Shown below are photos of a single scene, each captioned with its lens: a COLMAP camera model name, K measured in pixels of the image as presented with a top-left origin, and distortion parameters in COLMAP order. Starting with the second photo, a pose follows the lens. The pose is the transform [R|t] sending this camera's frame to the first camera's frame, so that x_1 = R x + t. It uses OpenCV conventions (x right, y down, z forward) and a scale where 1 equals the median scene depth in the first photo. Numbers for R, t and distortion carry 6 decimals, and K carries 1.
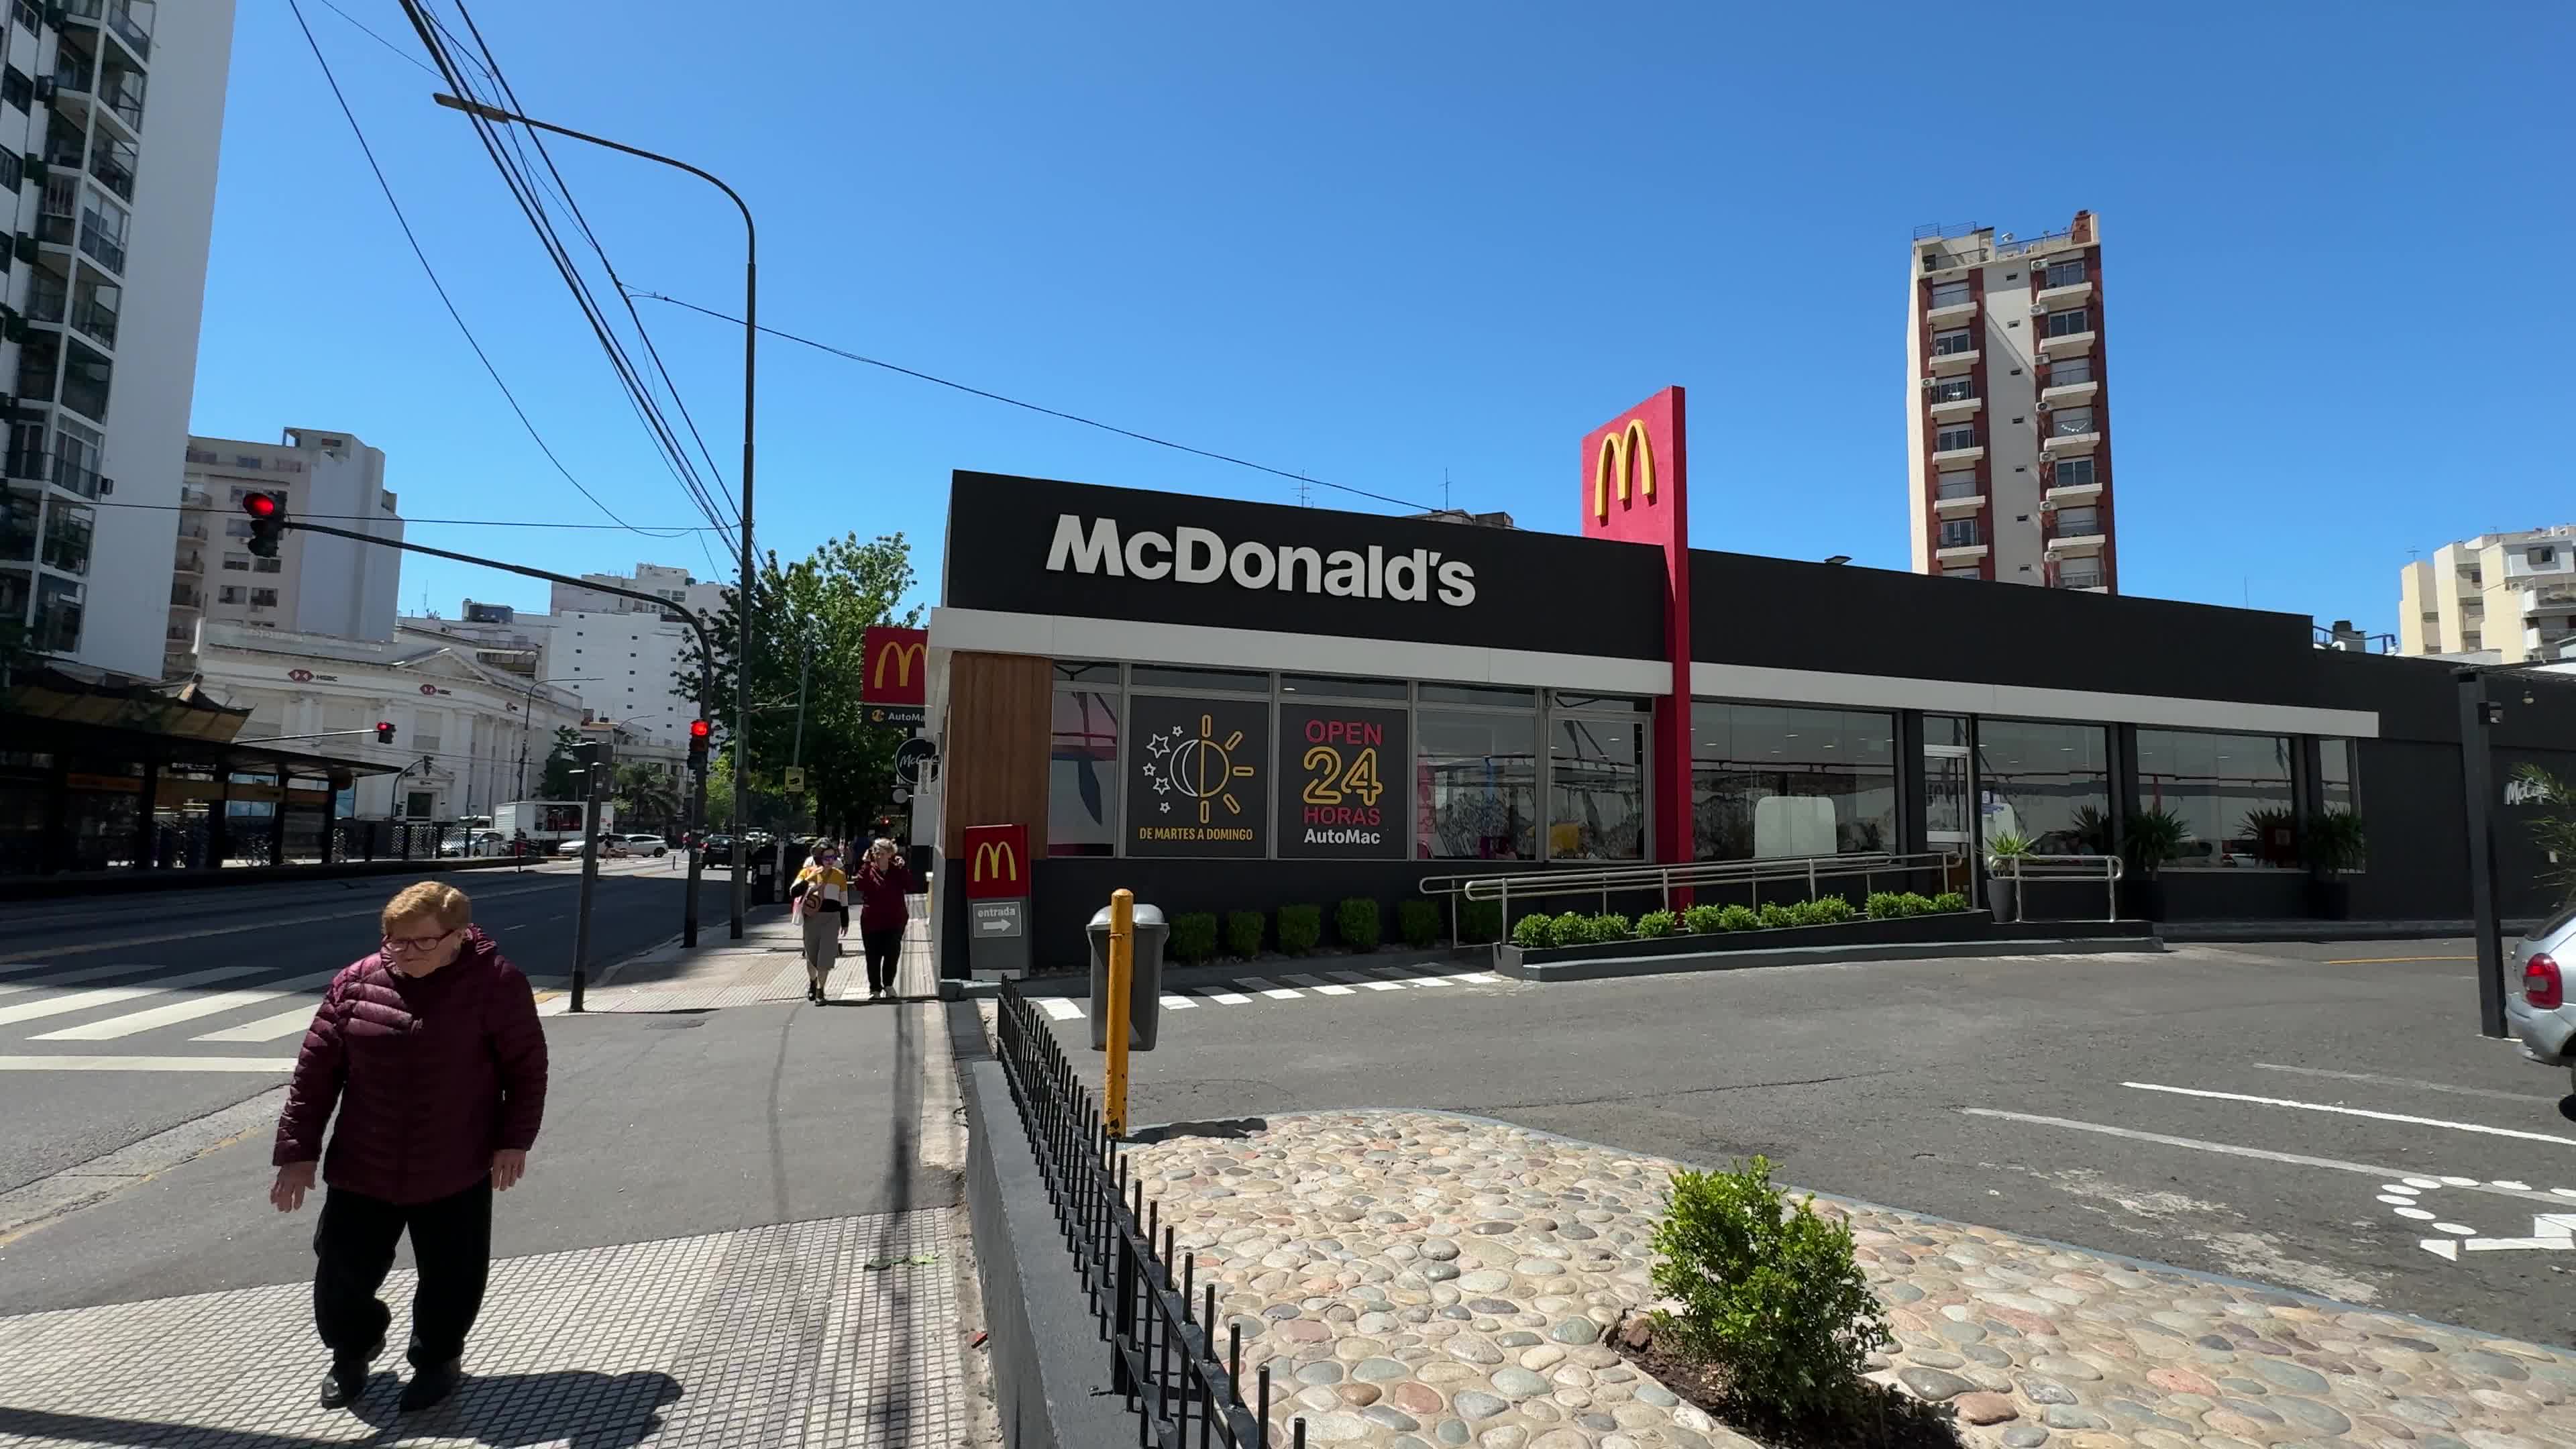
lens RADIAL K [[1165.6, 0, 1274.2], [0, 1165.6, 739.2], [0, 0, 1]] dist [-0.009011, 0.004768]
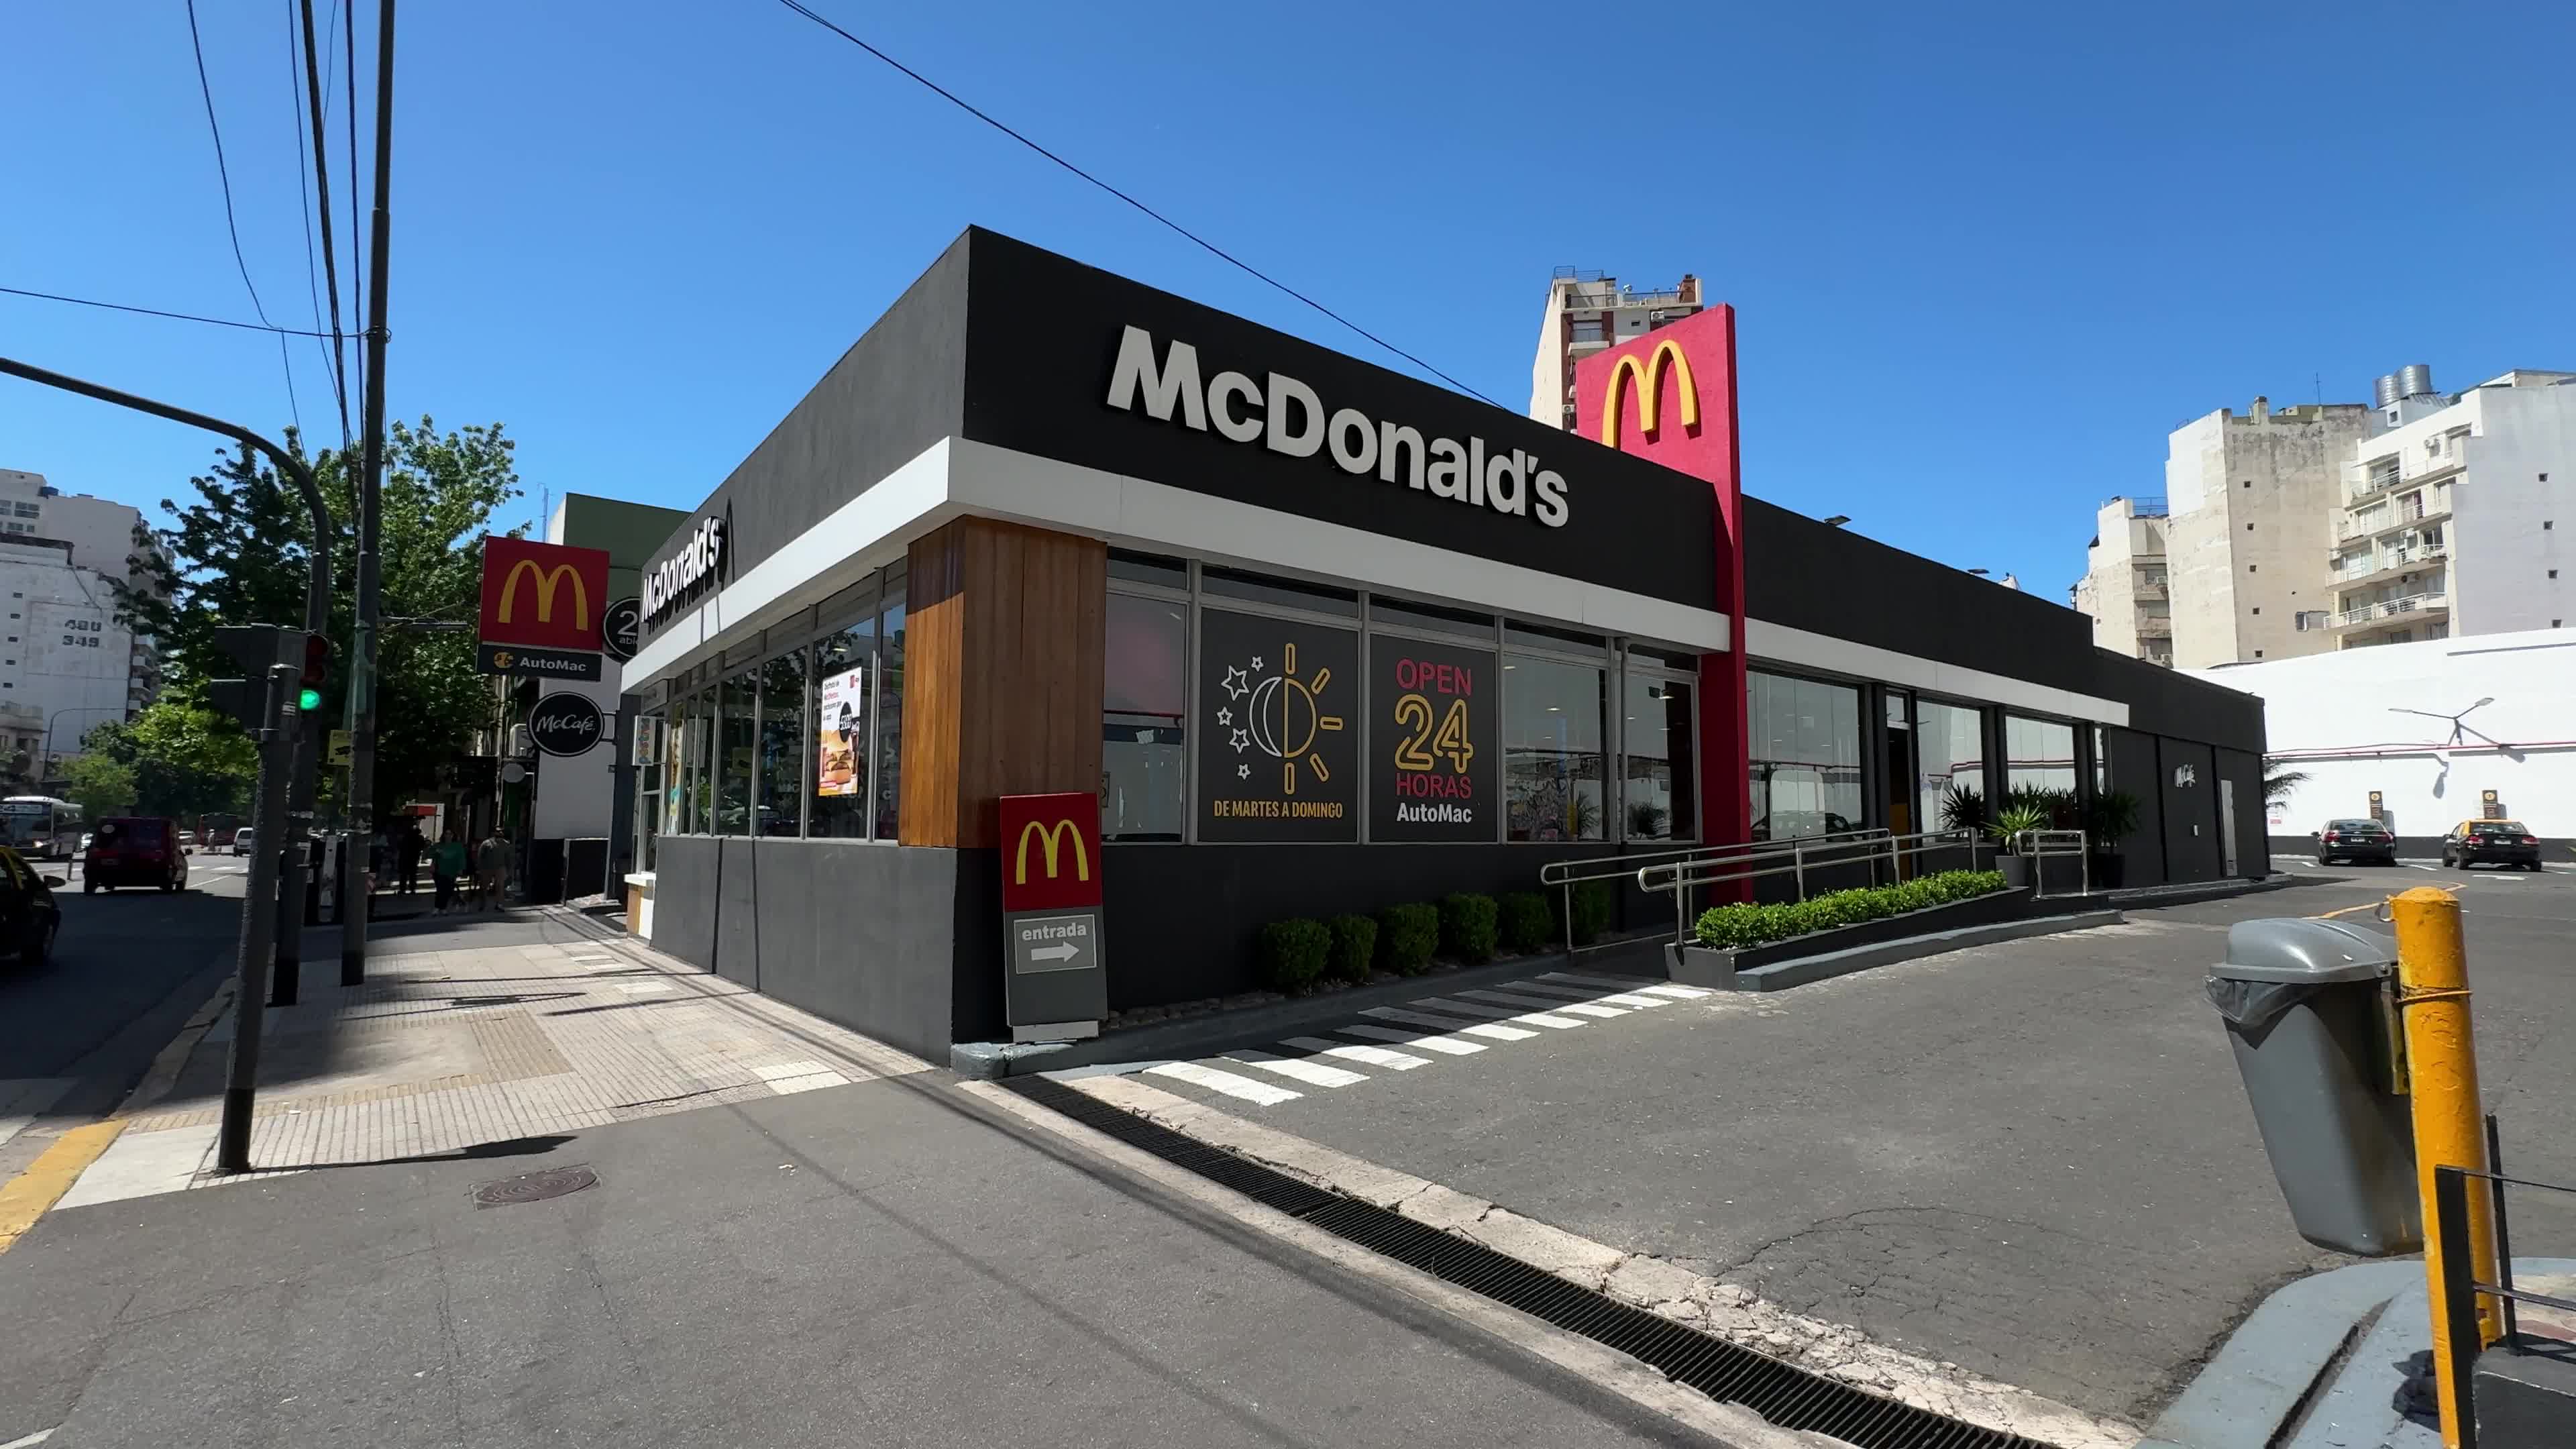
lens RADIAL K [[1165.6, 0, 1299.6], [0, 1165.6, 739.6], [0, 0, 1]] dist [-0.009011, 0.004768]
pose [[0.932429, 0.019205, 0.360842, -0.302912], [-0.021378, 0.999769, 0.002032, 0.035983], [-0.360720, -0.009608, 0.932625, 0.323224]]
